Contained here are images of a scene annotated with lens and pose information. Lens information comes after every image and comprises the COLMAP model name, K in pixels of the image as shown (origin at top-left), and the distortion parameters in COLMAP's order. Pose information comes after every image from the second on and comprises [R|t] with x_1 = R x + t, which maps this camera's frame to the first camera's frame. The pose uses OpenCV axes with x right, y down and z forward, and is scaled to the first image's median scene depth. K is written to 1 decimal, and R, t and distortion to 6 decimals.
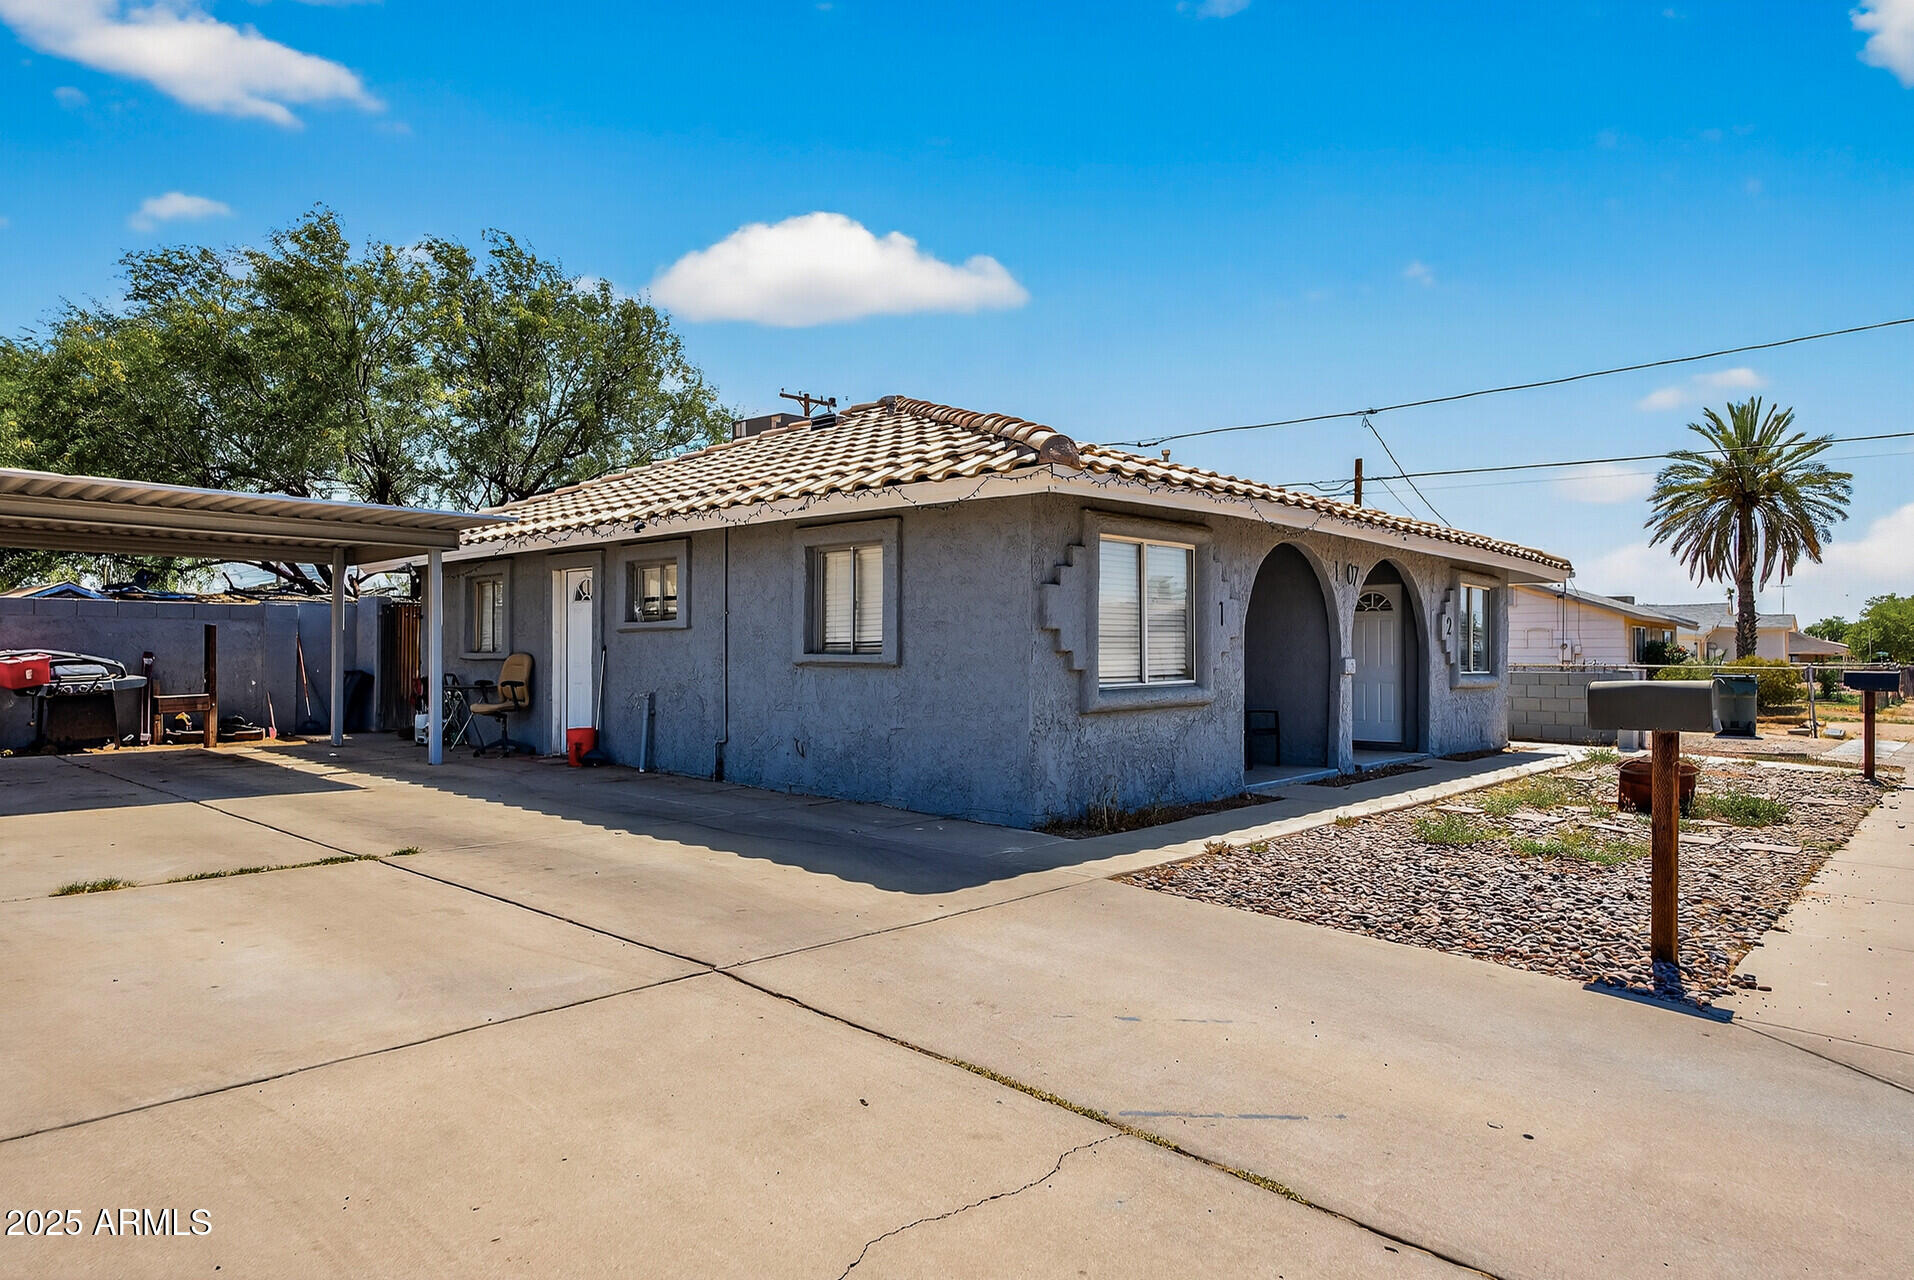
lens RADIAL K [[1135.7, 0, 959.6], [0, 1135.7, 646.3], [0, 0, 1]] dist [0.005306, 0.002054]
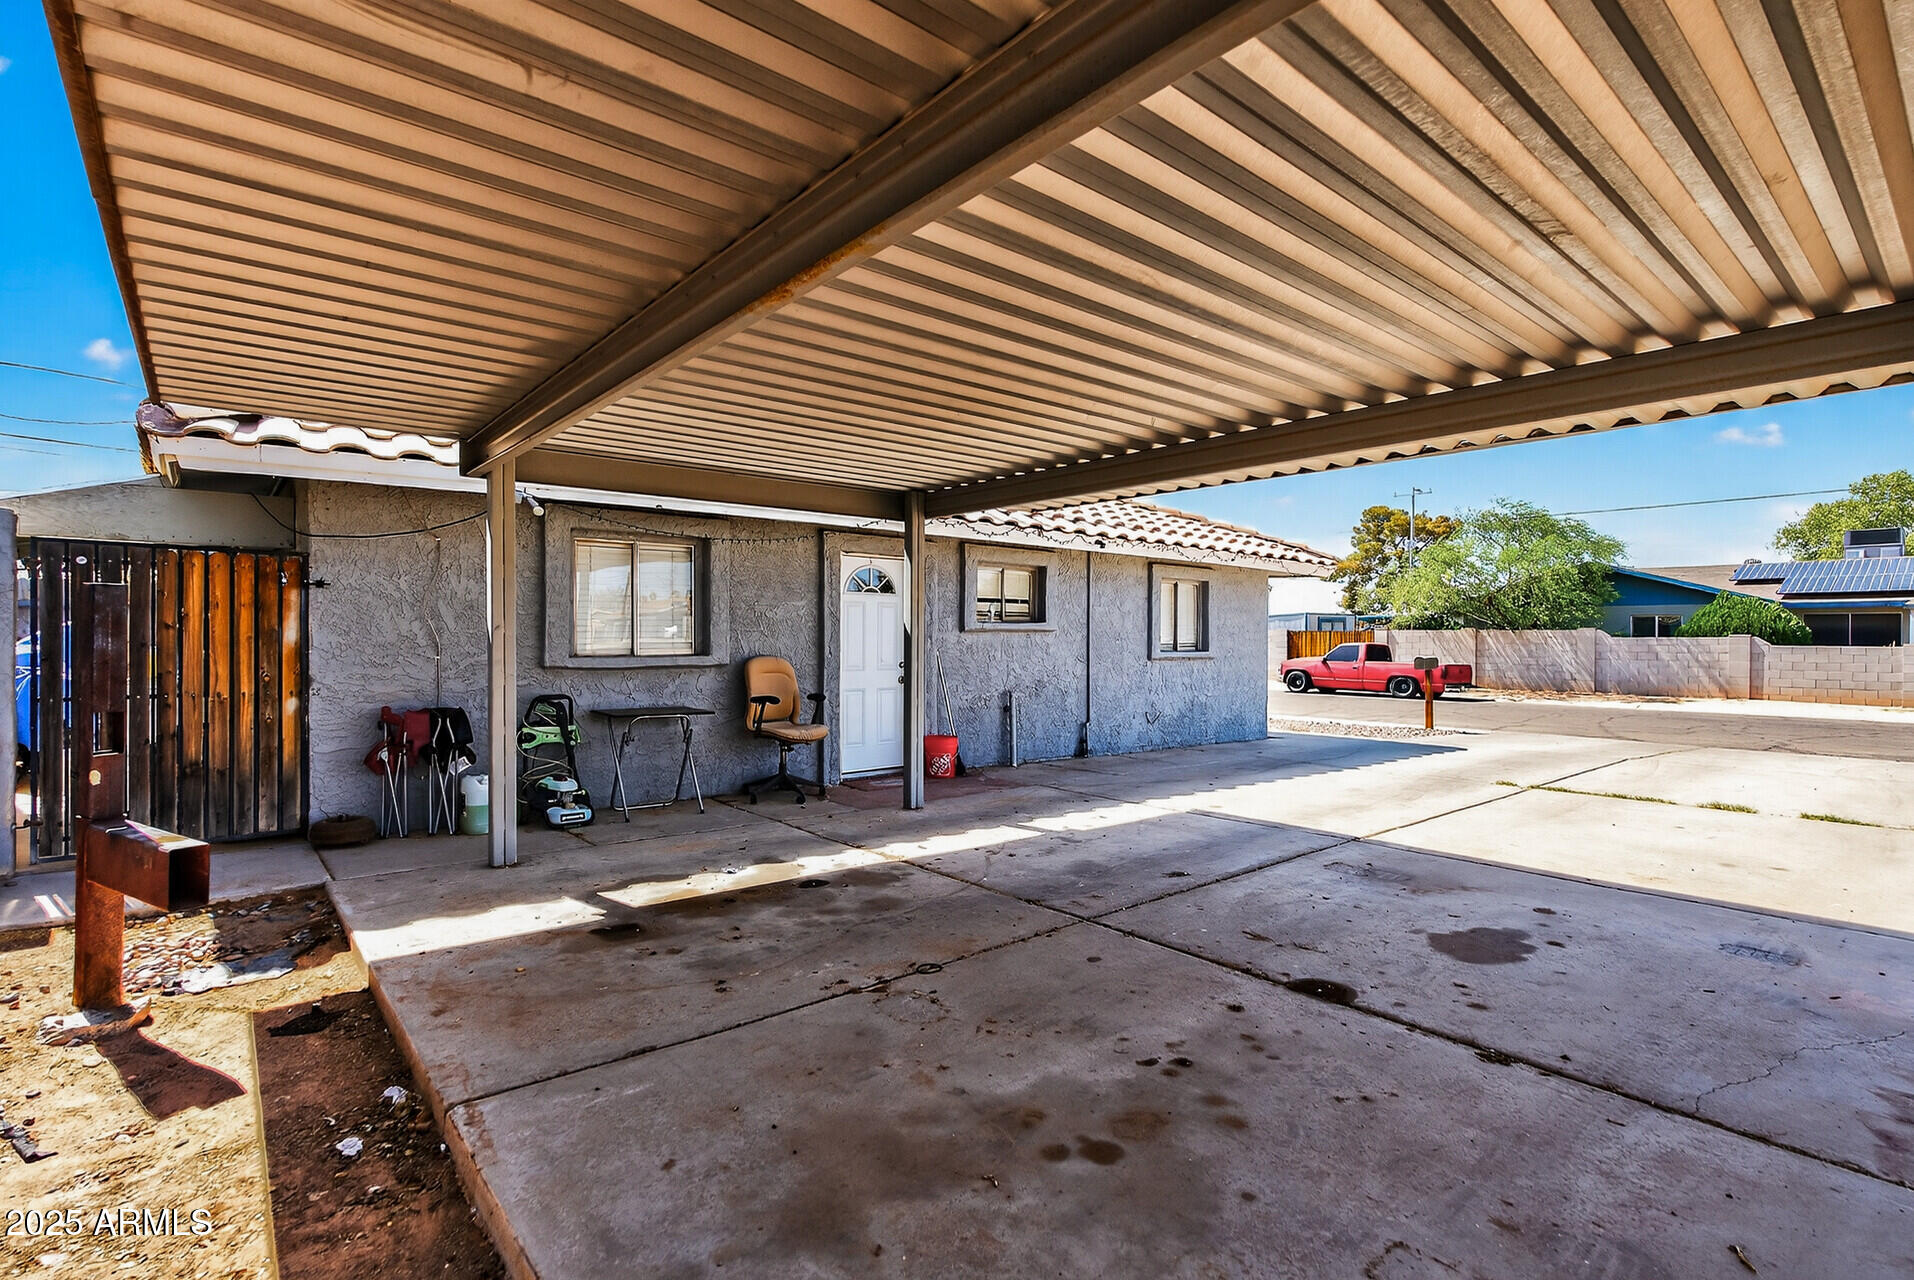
lens RADIAL K [[827.7, 0, 925.0], [0, 827.7, 635.3], [0, 0, 1]] dist [0.006888, -0.000822]
pose [[0.176116, -0.000245, 0.984369, -0.882631], [-0.013602, 0.999904, 0.002683, -0.009695], [-0.984275, -0.013862, 0.176096, 0.798774]]
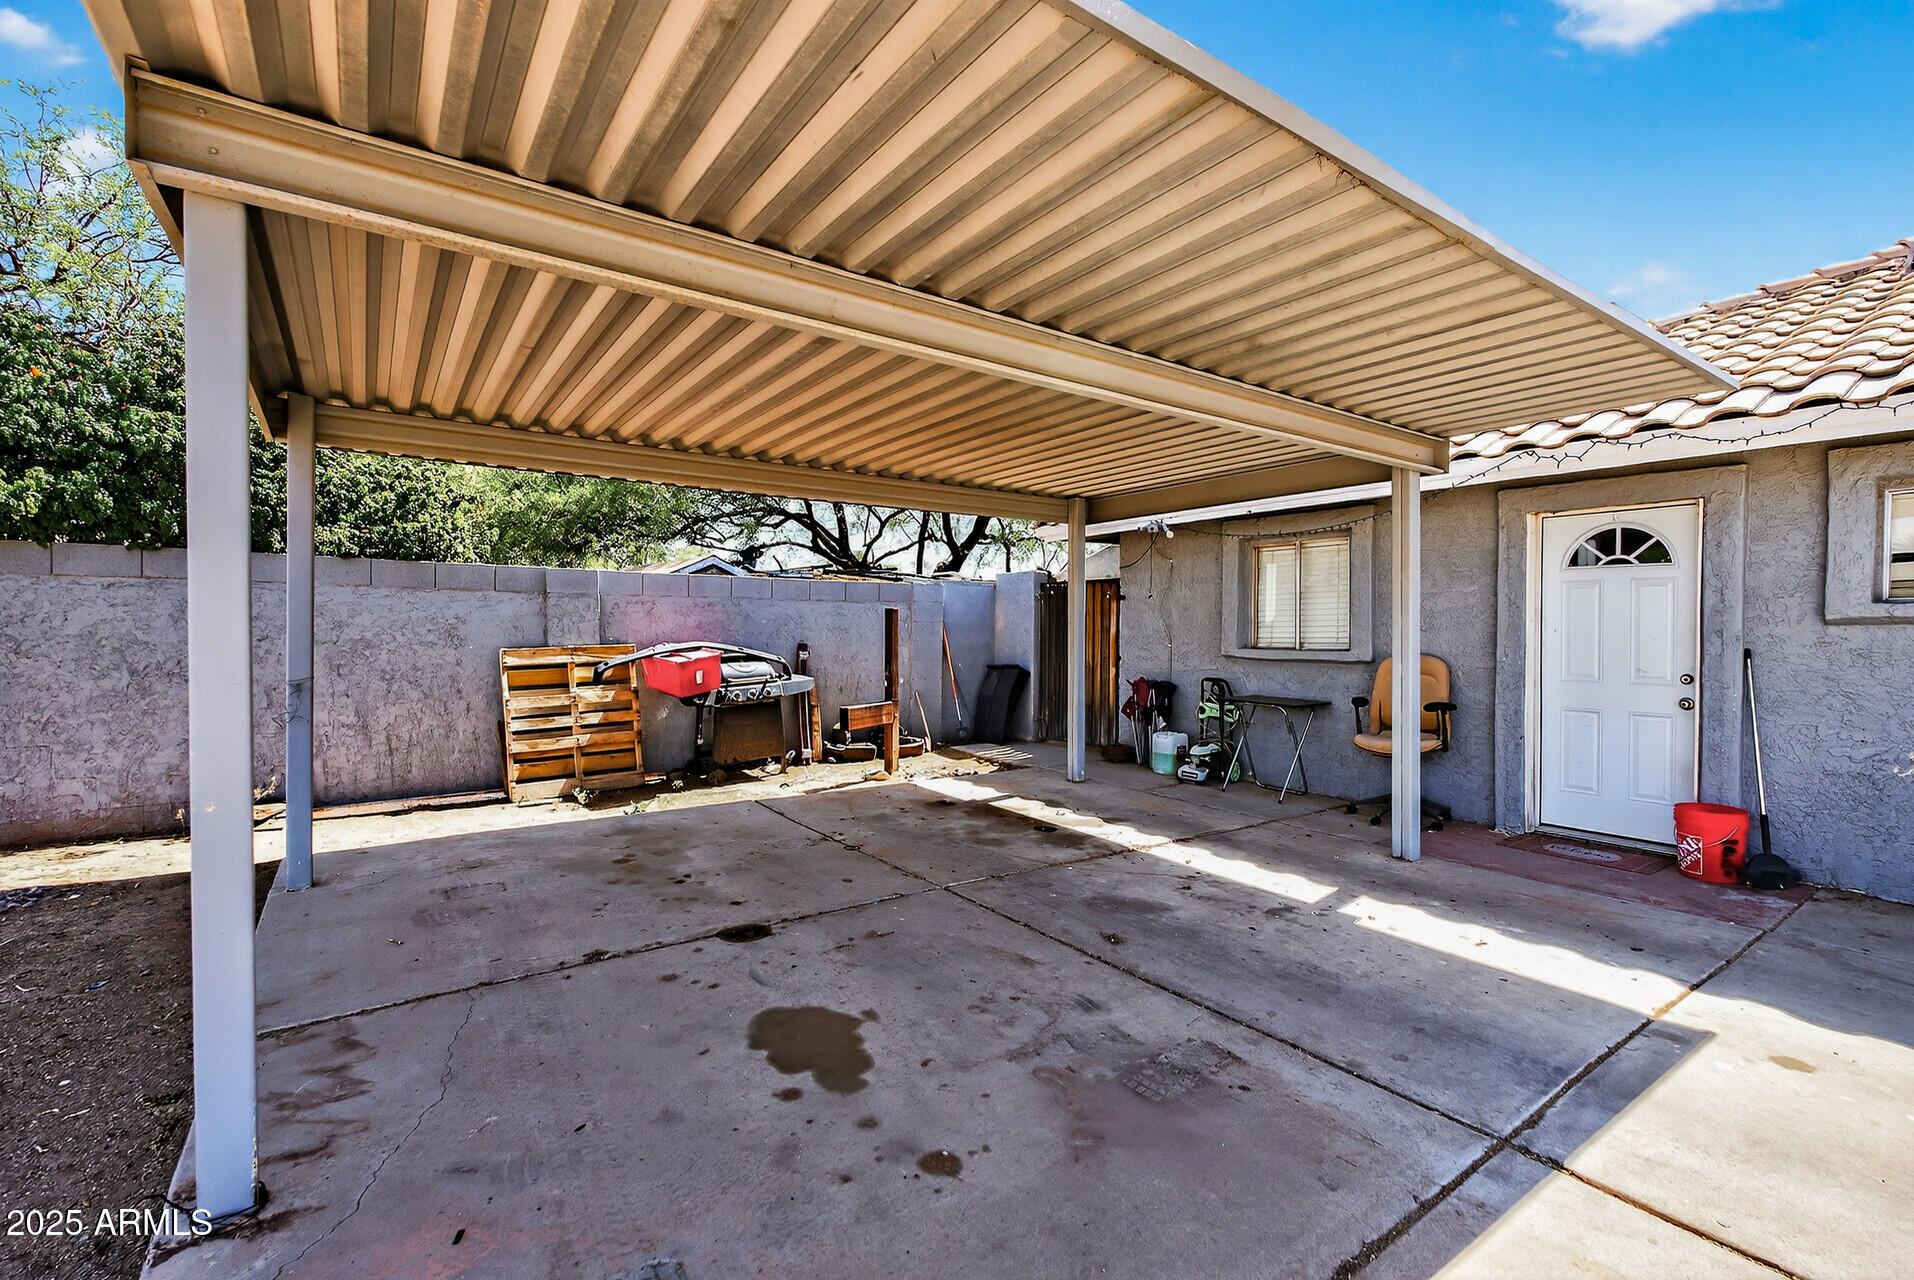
lens RADIAL K [[827.7, 0, 959.6], [0, 827.7, 636.1], [0, 0, 1]] dist [0.006888, -0.000822]
pose [[0.979679, 0.005372, -0.200500, -0.519039], [-0.001690, 0.999827, 0.018531, -0.011530], [0.200565, -0.017815, 0.979518, 0.487737]]
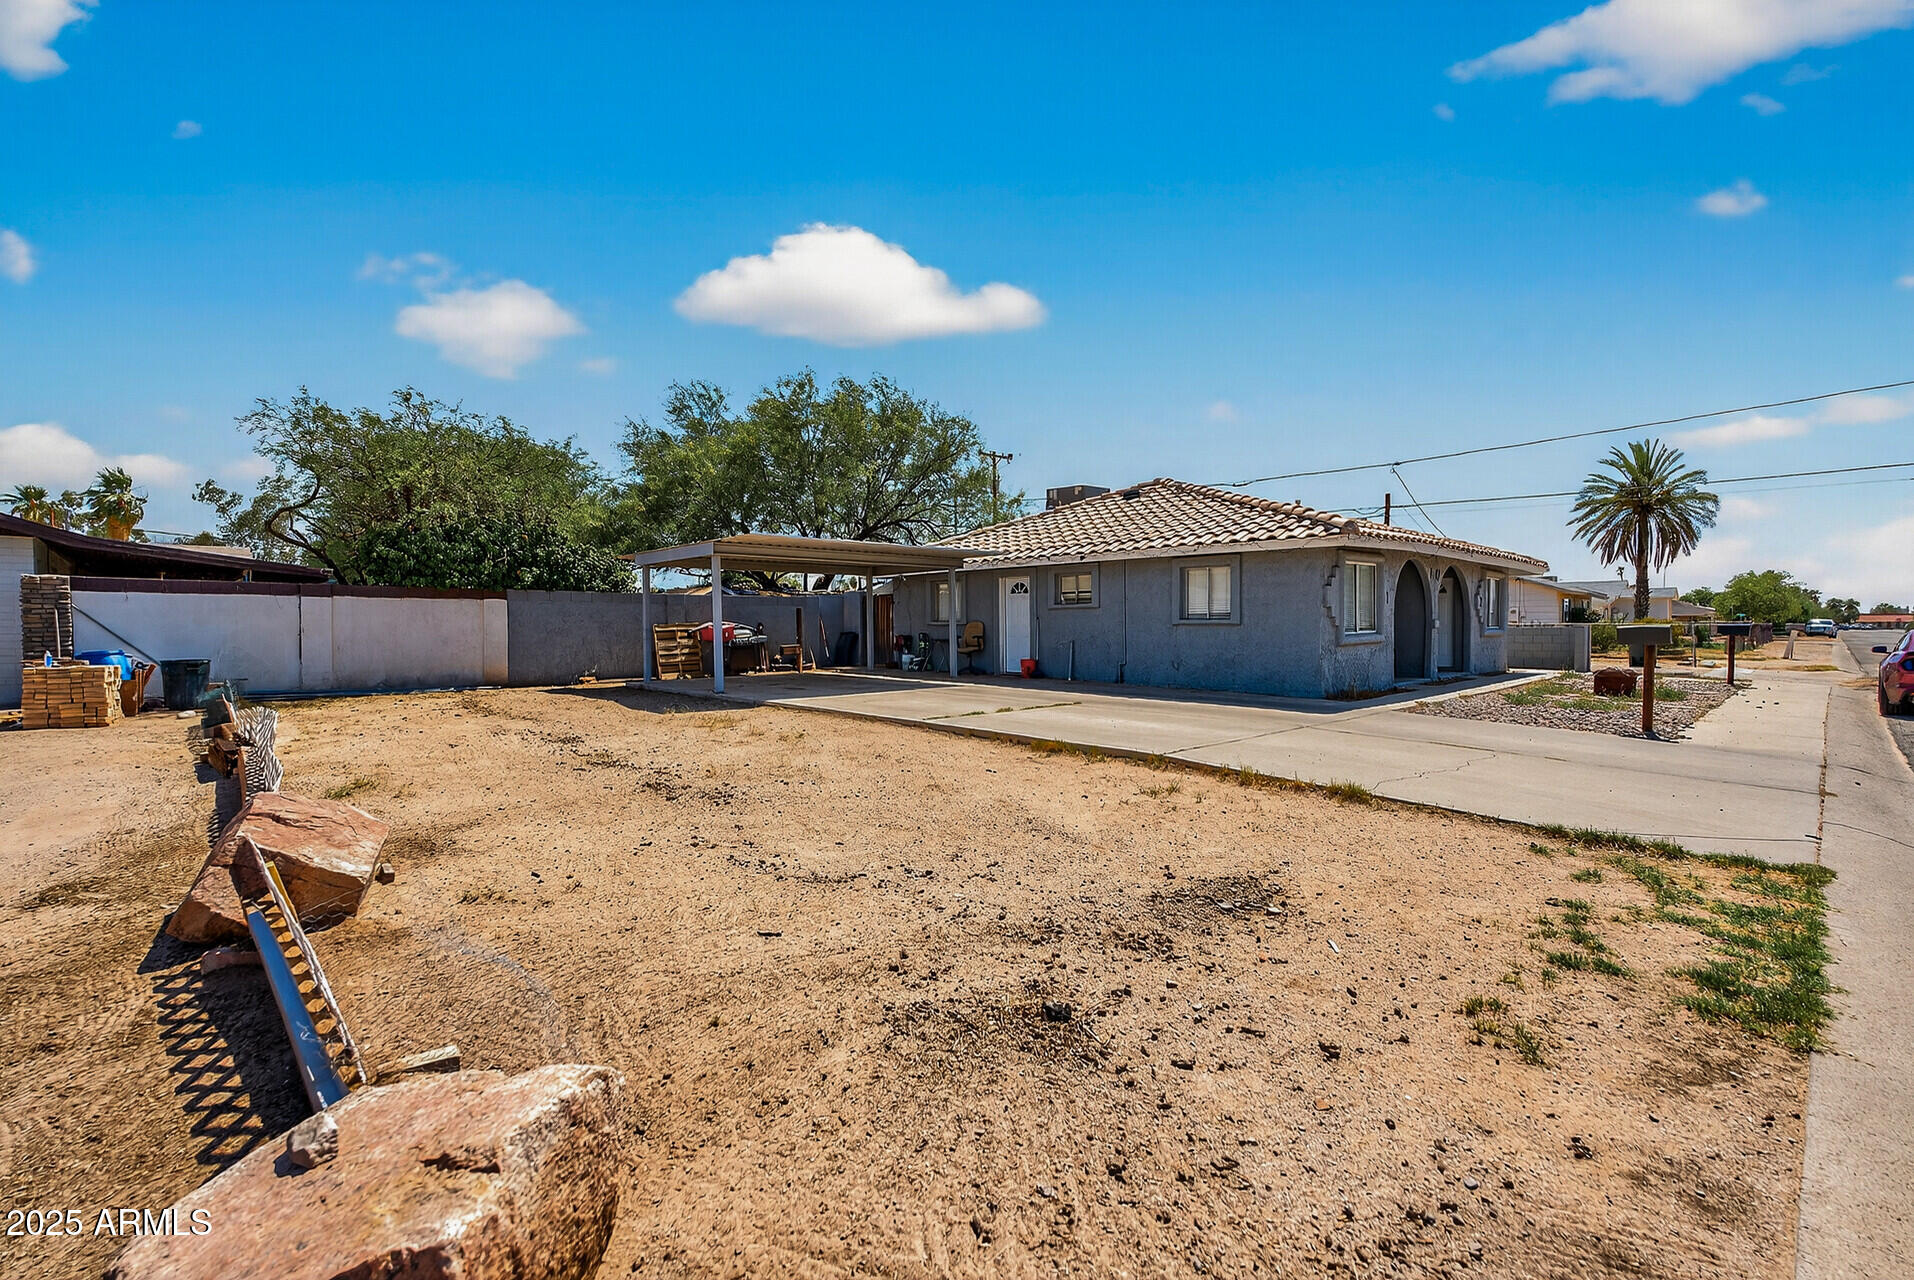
lens RADIAL K [[850.1, 0, 943.9], [0, 850.1, 640.6], [0, 0, 1]] dist [0.003053, 0.000130]
pose [[0.997307, -0.008029, -0.072897, -0.323744], [0.010038, 0.999578, 0.027243, -0.000898], [0.072648, -0.027902, 0.996967, -0.407175]]
